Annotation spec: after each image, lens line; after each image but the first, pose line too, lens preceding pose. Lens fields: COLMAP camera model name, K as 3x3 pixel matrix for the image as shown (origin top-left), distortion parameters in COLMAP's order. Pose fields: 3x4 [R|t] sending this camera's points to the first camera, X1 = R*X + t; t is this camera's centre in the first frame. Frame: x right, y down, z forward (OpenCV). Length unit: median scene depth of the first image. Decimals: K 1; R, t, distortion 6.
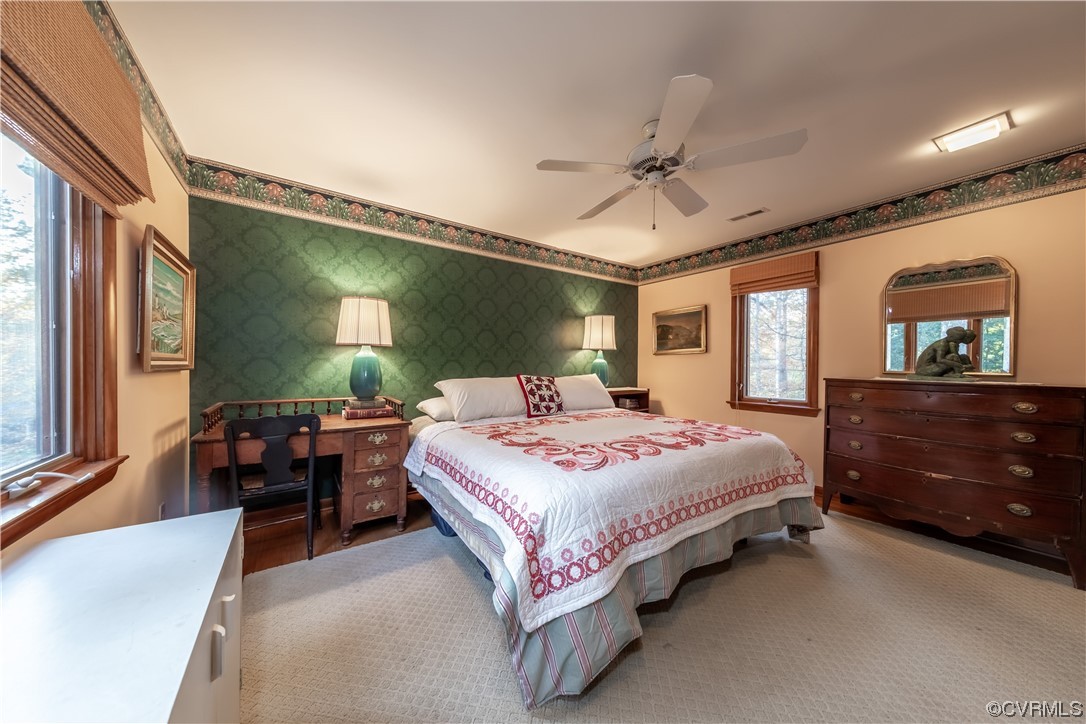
lens RADIAL K [[344.3, 0, 543.0], [0, 344.3, 362.0], [0, 0, 1]] dist [0.027039, 0.000005]
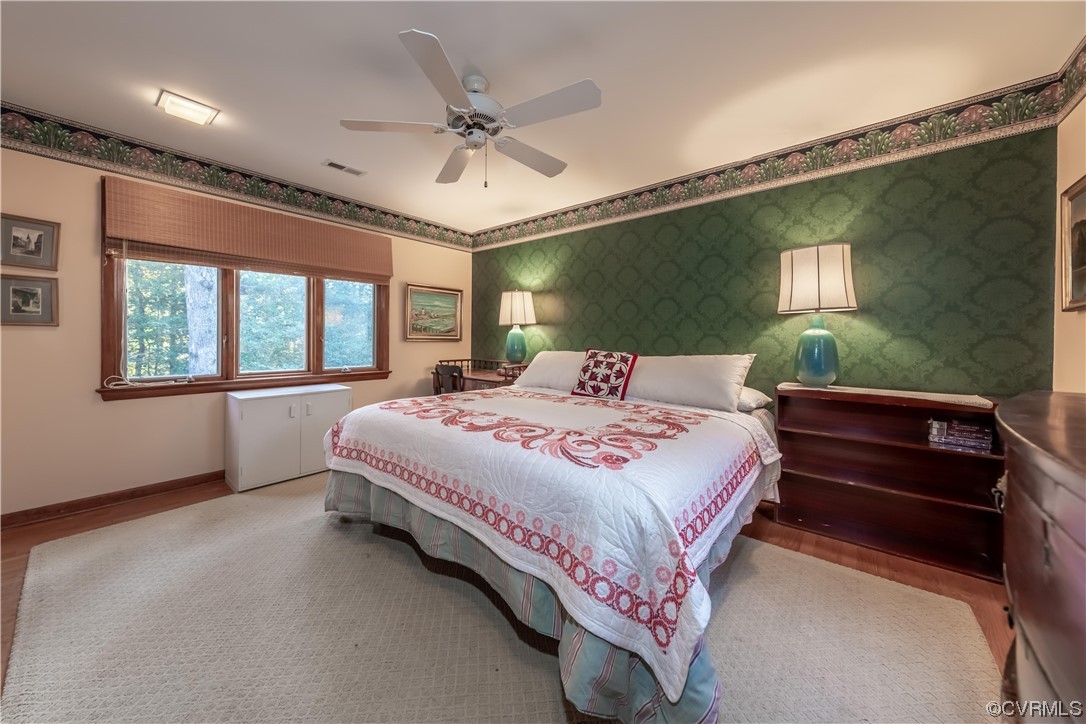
lens RADIAL K [[386.3, 0, 543.1], [0, 386.3, 347.4], [0, 0, 1]] dist [0.001723, 0.000120]
pose [[0.255539, 0.020088, -0.966590, 0.781262], [0.000731, 0.999780, 0.020971, 0.008388], [0.966798, -0.006066, 0.255468, 0.532124]]
